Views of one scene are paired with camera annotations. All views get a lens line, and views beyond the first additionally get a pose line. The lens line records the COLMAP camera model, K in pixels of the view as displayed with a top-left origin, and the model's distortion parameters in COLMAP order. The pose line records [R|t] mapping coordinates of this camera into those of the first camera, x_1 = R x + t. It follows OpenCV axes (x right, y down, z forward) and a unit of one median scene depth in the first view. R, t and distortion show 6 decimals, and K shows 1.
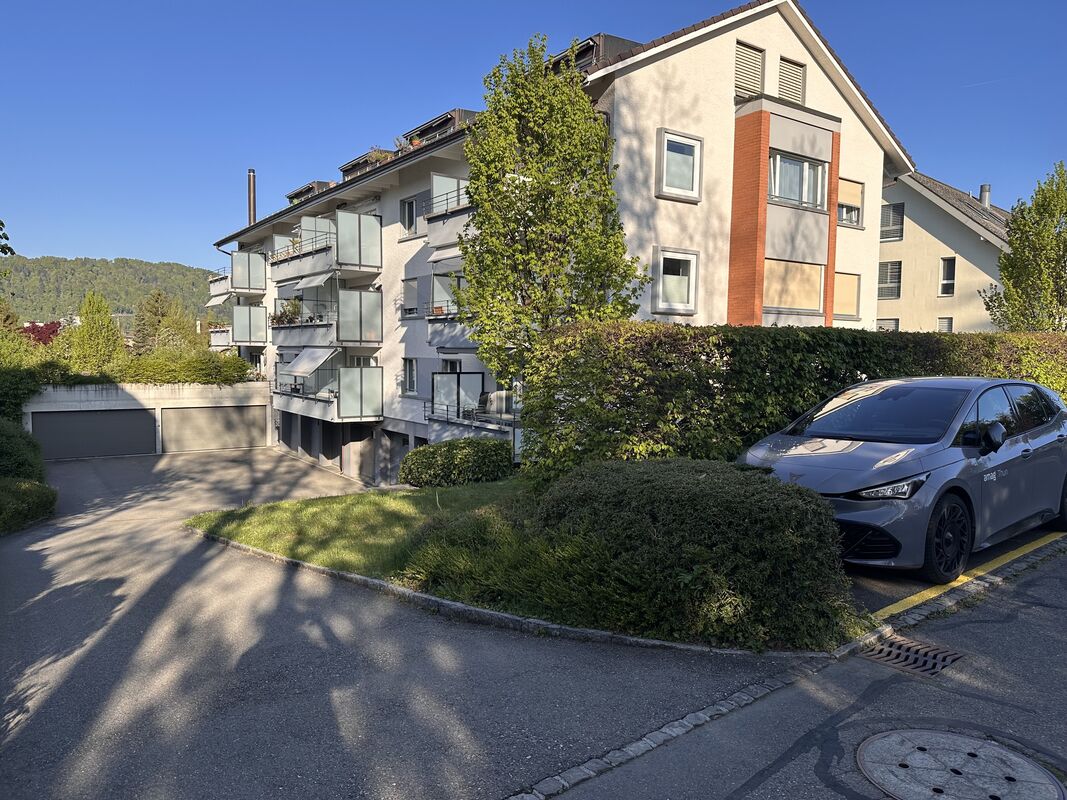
lens RADIAL K [[740.3, 0, 543.9], [0, 740.3, 399.8], [0, 0, 1]] dist [0.001400, 0.001381]
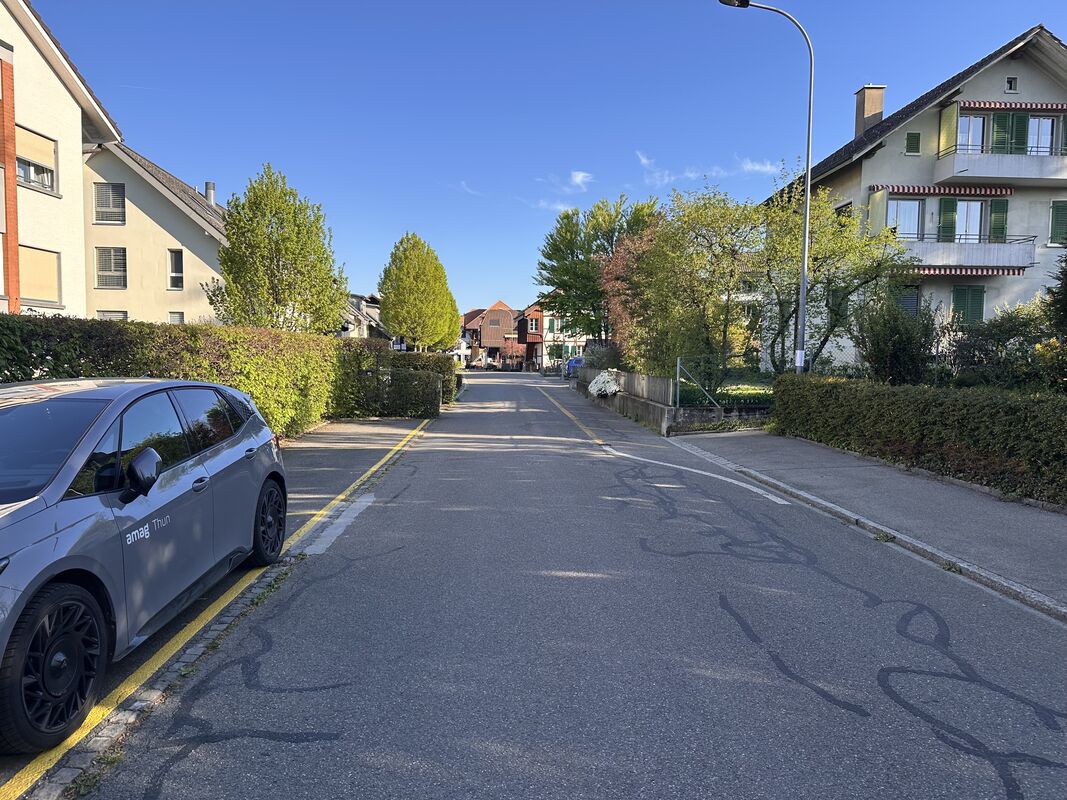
lens RADIAL K [[740.3, 0, 536.8], [0, 740.3, 399.9], [0, 0, 1]] dist [0.001400, 0.001381]
pose [[0.598516, -0.050811, 0.799498, 0.079539], [0.047395, 0.998484, 0.027976, -0.003773], [-0.799708, 0.021148, 0.600017, 0.088511]]
